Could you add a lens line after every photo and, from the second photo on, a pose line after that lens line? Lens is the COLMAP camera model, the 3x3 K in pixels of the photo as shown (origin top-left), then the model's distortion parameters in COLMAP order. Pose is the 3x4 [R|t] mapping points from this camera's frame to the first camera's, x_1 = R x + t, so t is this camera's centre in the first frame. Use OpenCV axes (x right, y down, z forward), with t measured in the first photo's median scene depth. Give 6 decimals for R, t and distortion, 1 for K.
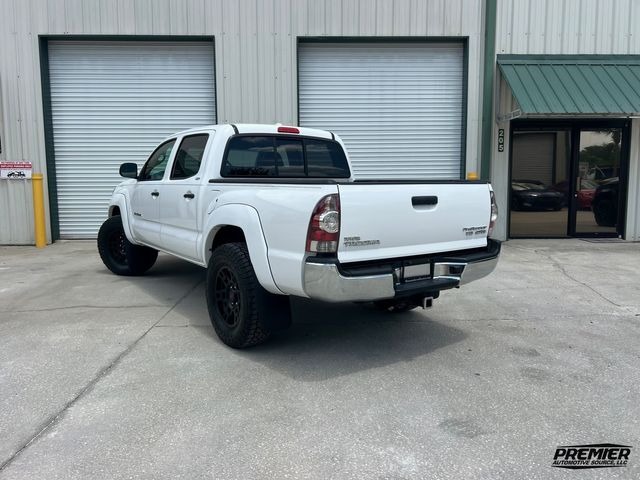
lens RADIAL K [[484.4, 0, 320.0], [0, 484.4, 233.3], [0, 0, 1]] dist [0.005728, -0.006860]
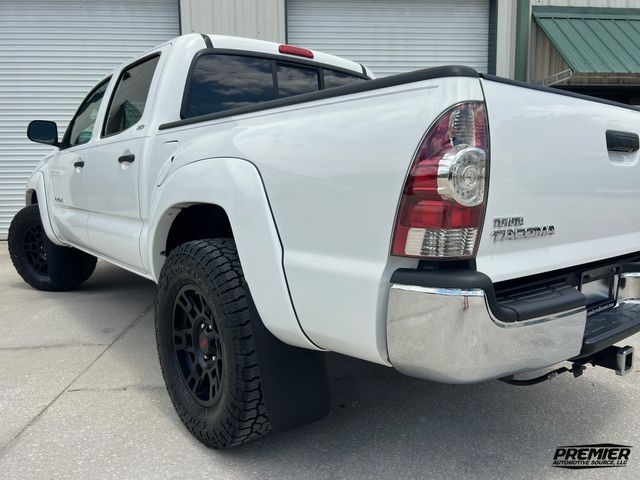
lens RADIAL K [[484.4, 0, 320.0], [0, 484.4, 233.3], [0, 0, 1]] dist [0.005728, -0.006860]
pose [[0.998551, -0.012158, 0.052430, -0.077076], [0.012080, 0.999925, 0.001801, 0.012490], [-0.052448, -0.001165, 0.998623, 0.436004]]
